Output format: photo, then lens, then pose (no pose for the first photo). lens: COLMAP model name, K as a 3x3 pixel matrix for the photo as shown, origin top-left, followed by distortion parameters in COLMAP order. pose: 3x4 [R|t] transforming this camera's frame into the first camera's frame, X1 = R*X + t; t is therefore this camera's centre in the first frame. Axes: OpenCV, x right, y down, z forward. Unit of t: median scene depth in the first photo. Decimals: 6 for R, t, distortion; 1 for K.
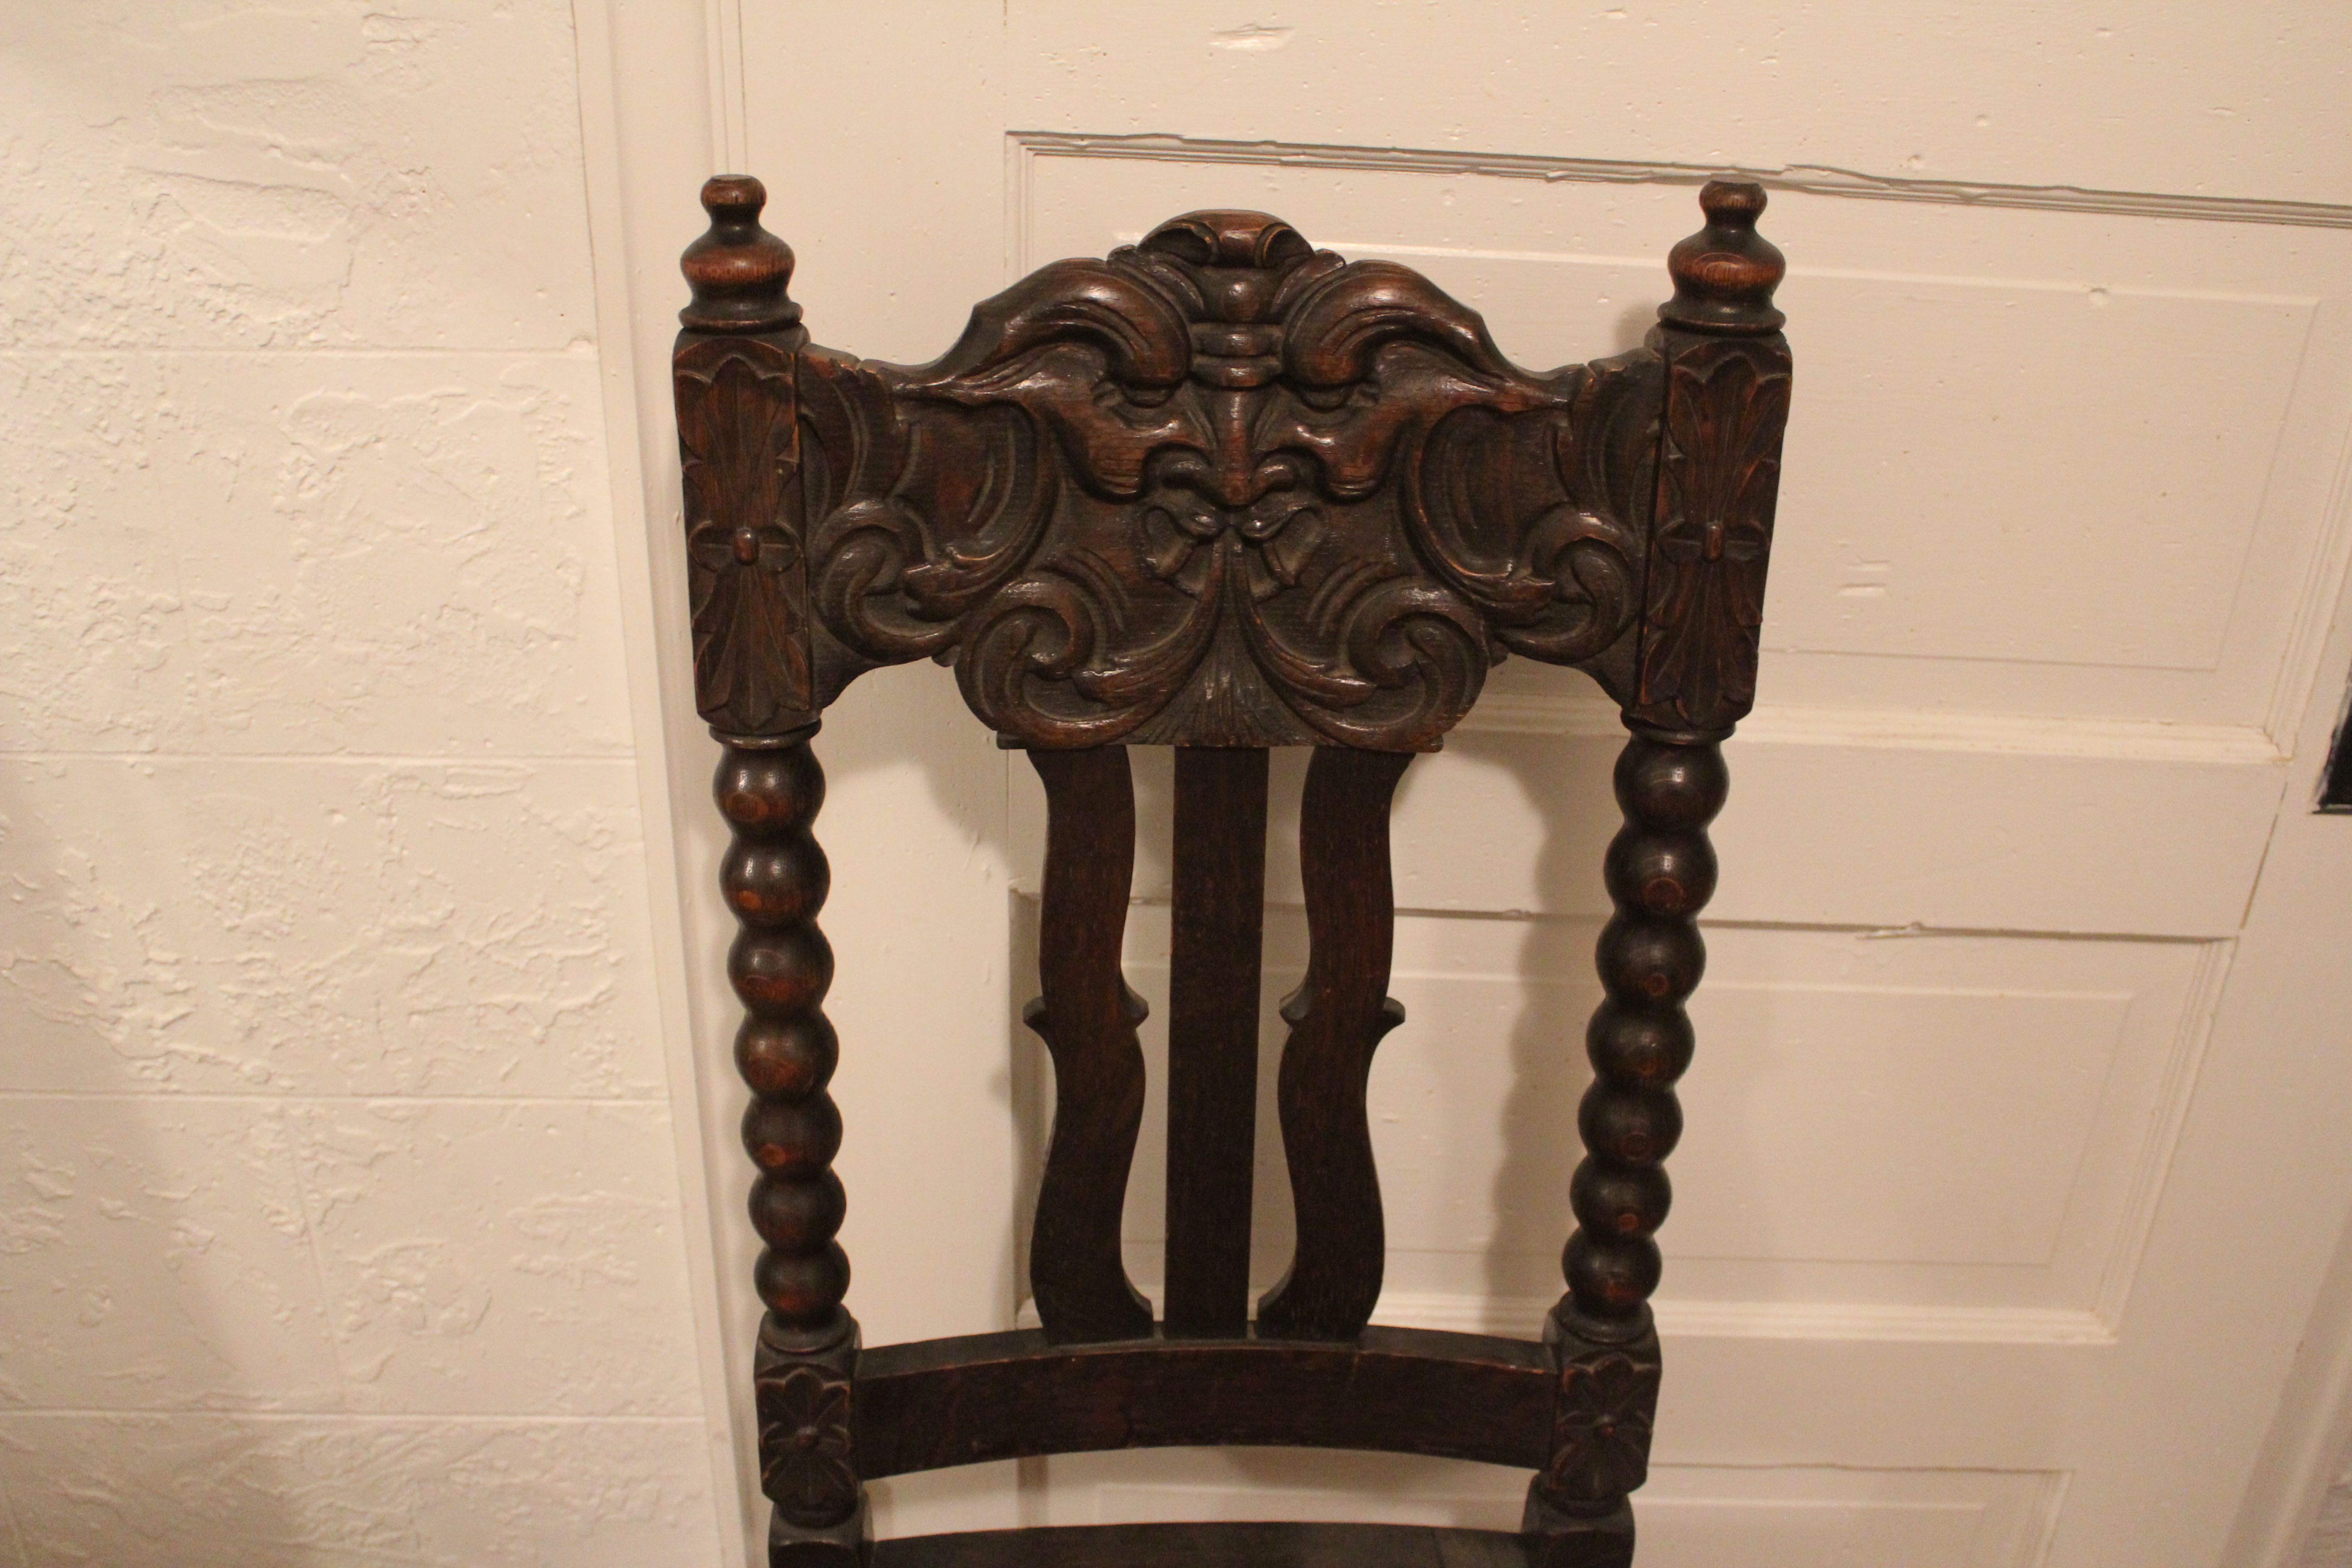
lens RADIAL K [[2224.3, 0, 1164.7], [0, 2224.3, 808.7], [0, 0, 1]] dist [-0.081011, 0.000000]
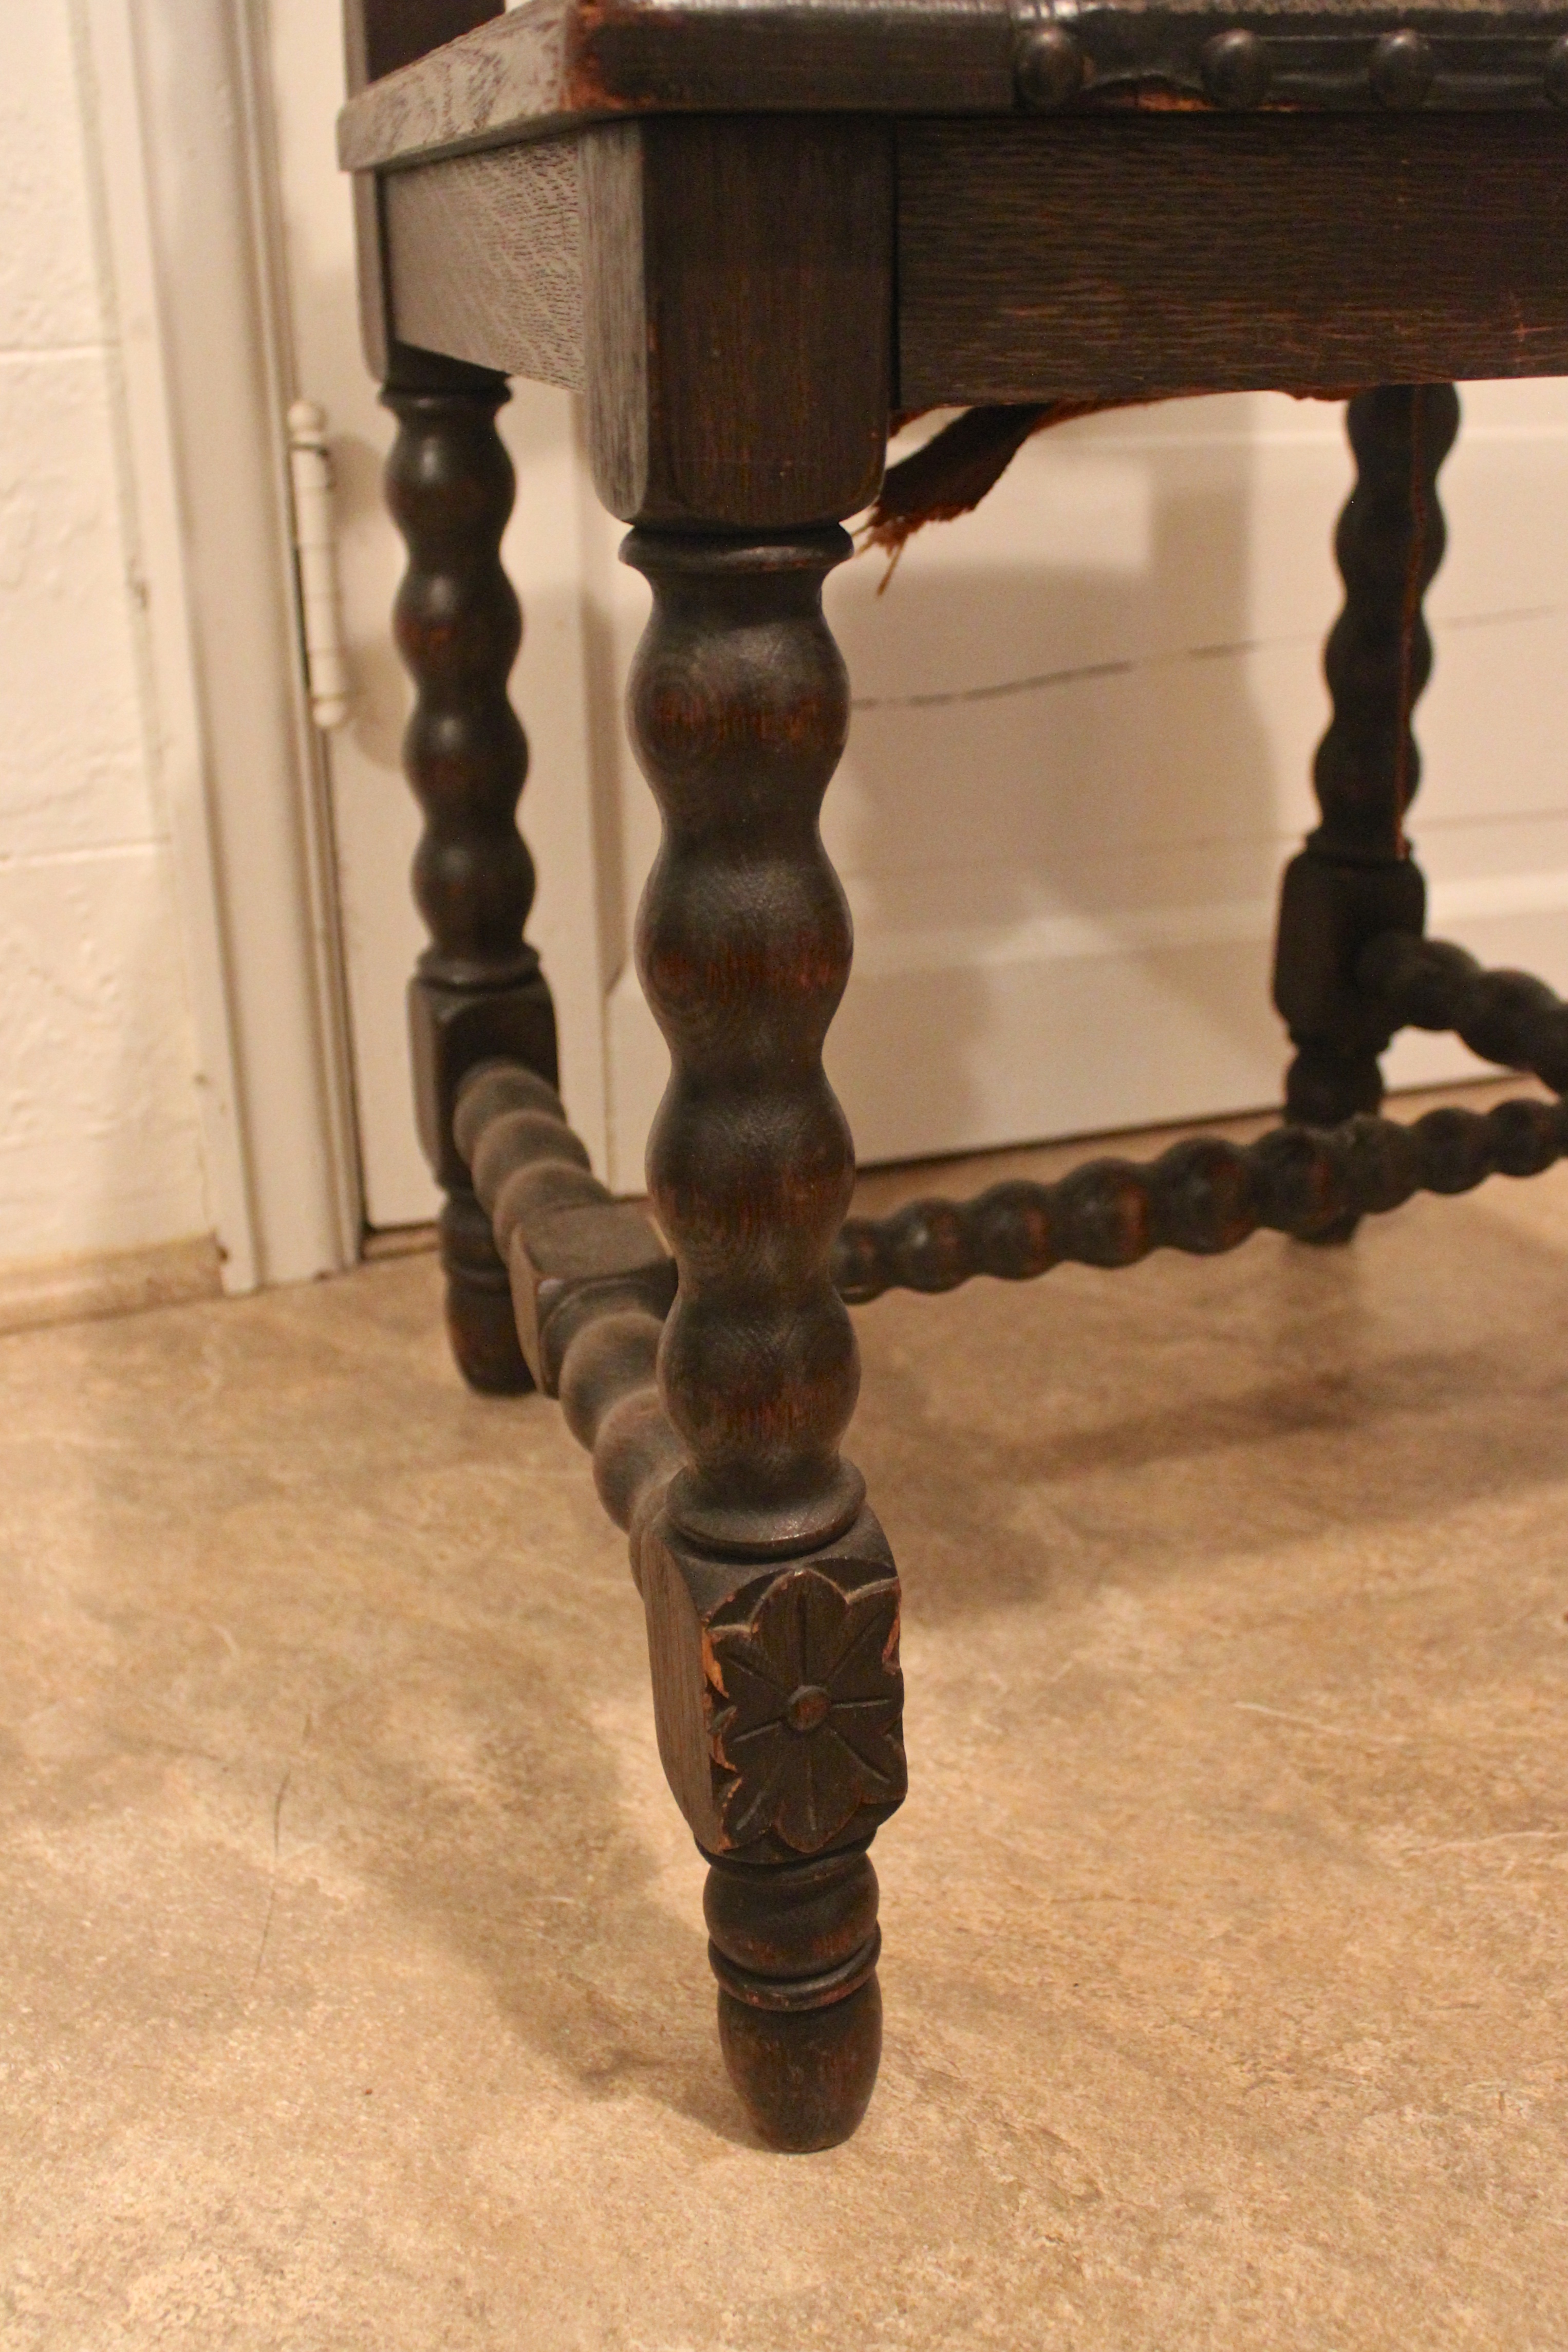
lens RADIAL K [[2516.0, 0, 789.9], [0, 2516.0, 1184.8], [0, 0, 1]] dist [-0.098844, 0.000000]
pose [[0.947227, -0.159599, 0.278009, -0.323548], [0.194677, 0.975409, -0.103339, 0.793433], [-0.254679, 0.152007, 0.955004, 0.358972]]
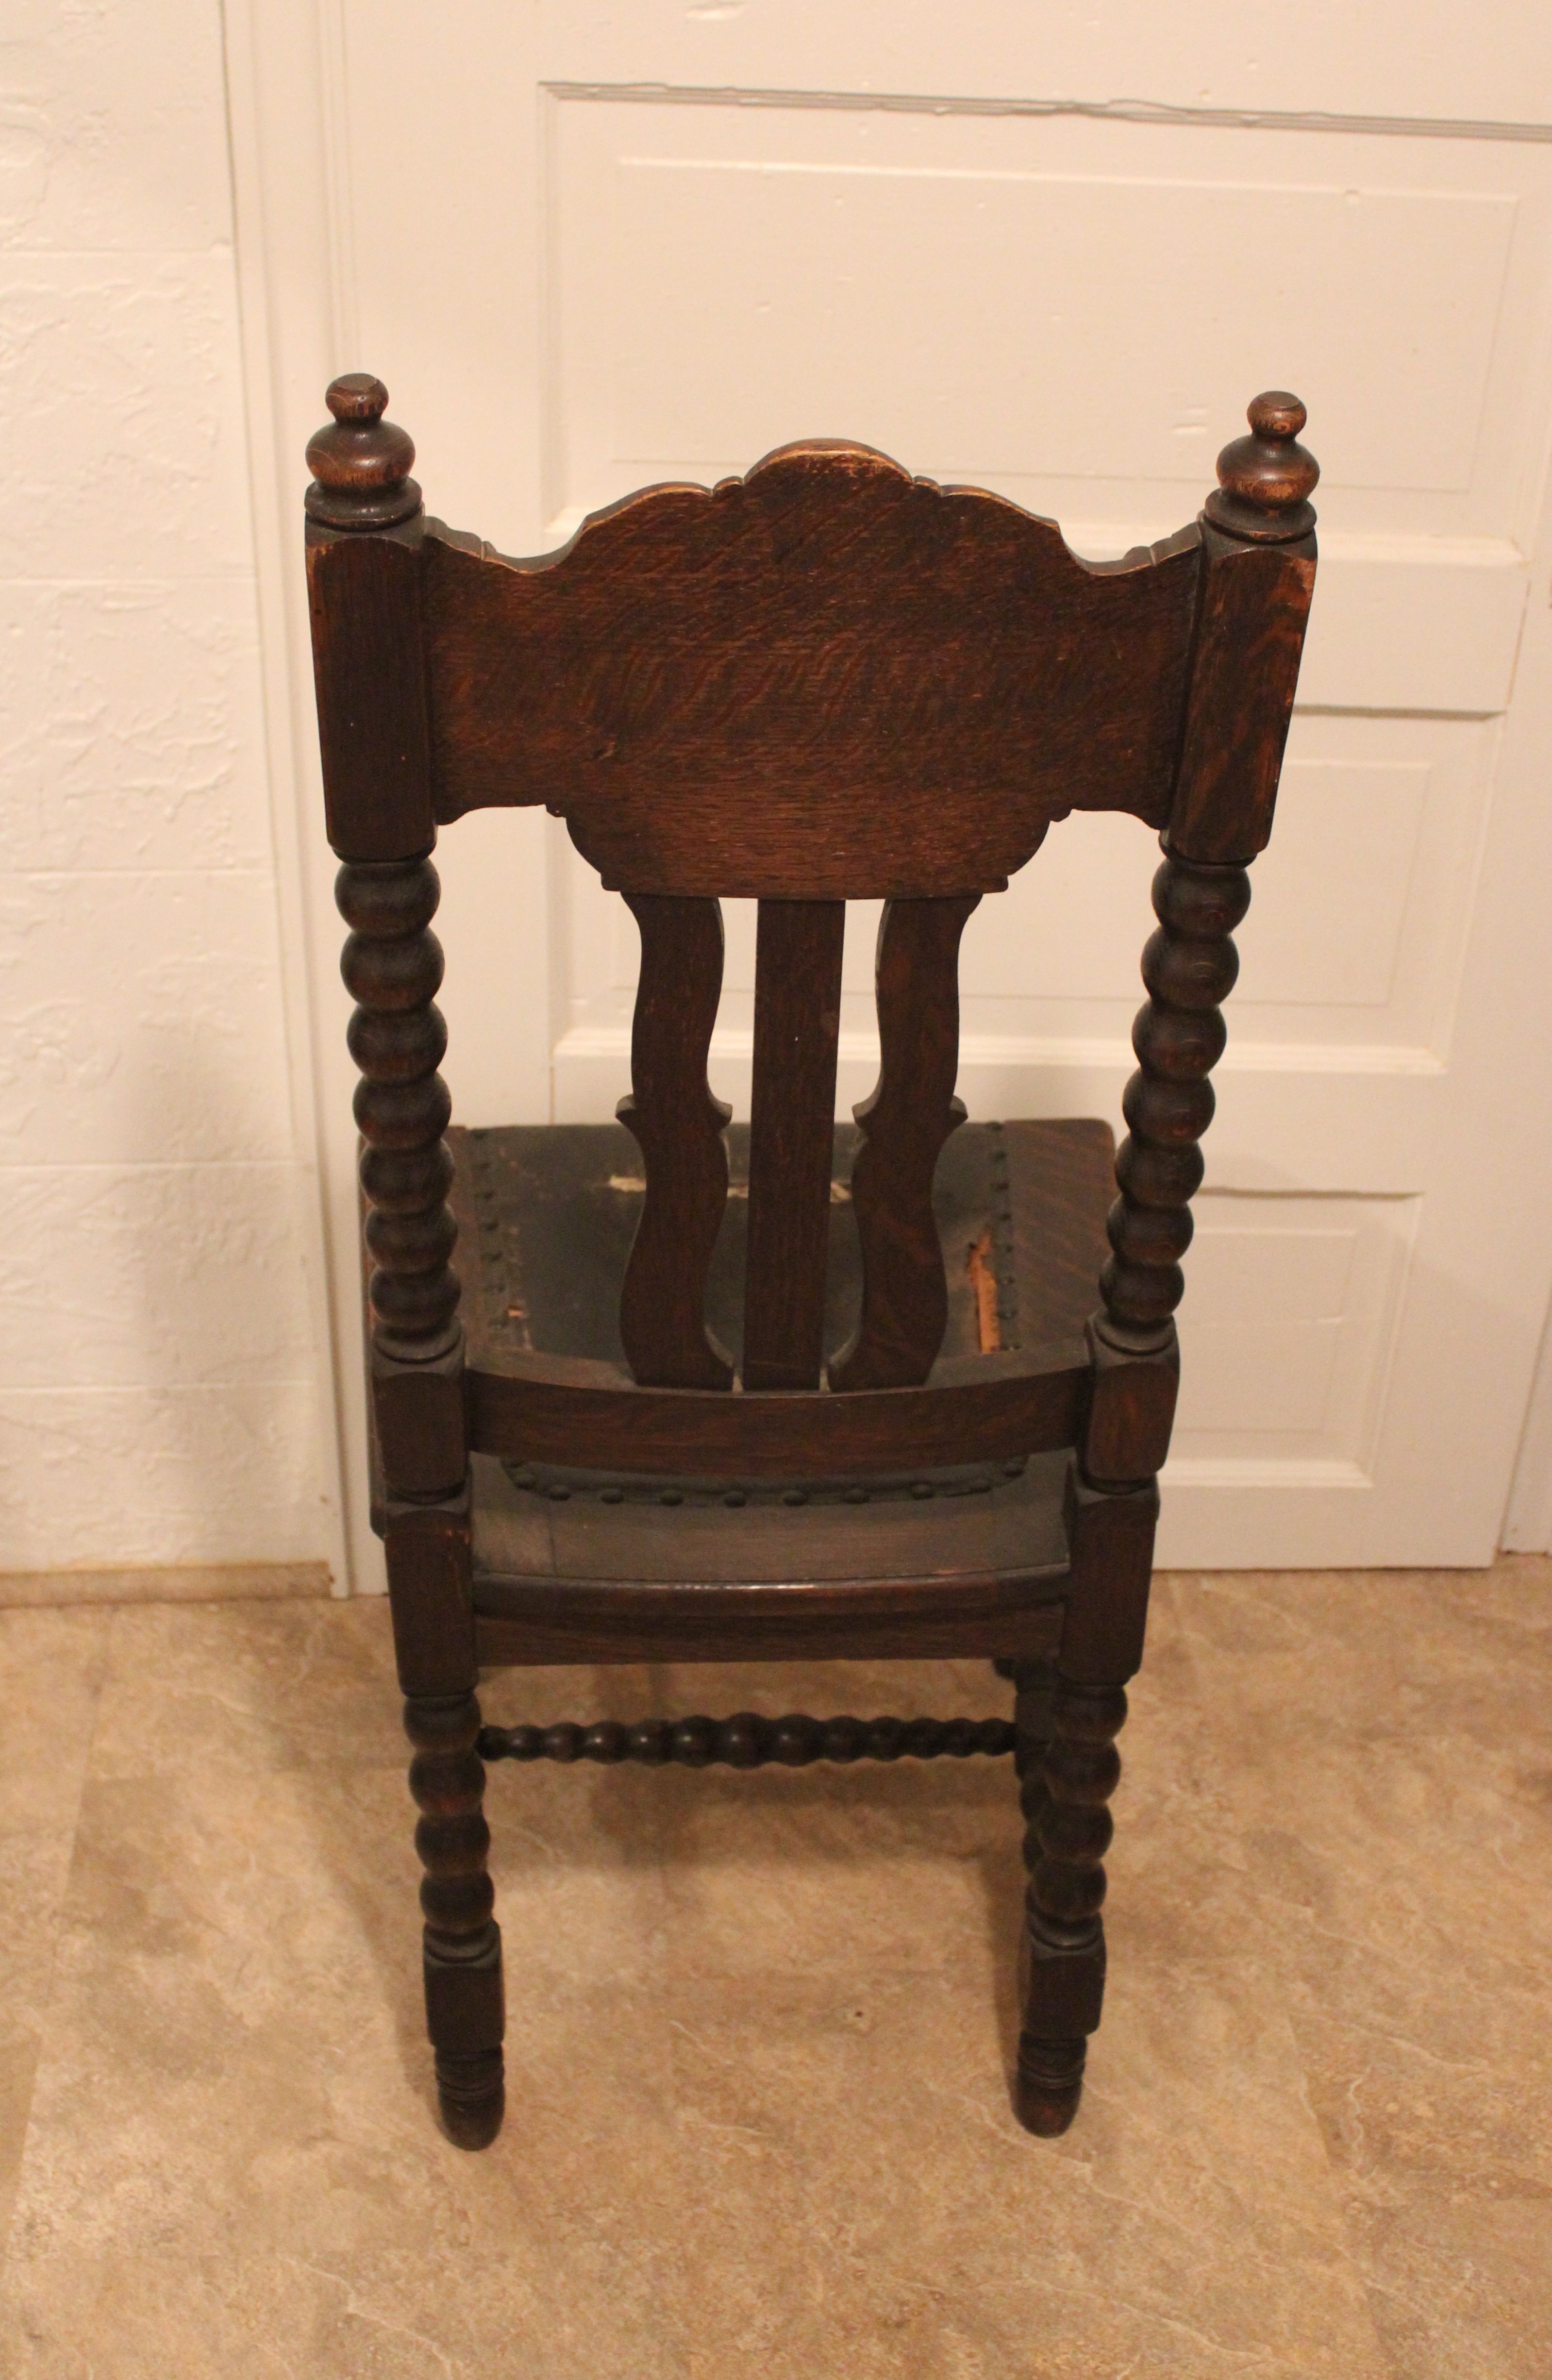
lens RADIAL K [[2927.7, 0, 766.1], [0, 2927.7, 1199.7], [0, 0, 1]] dist [-0.054429, 0.000000]
pose [[0.999181, -0.020075, 0.035130, -0.007133], [0.017594, 0.997424, 0.069536, 0.237859], [-0.036436, -0.068861, 0.996961, -0.770057]]
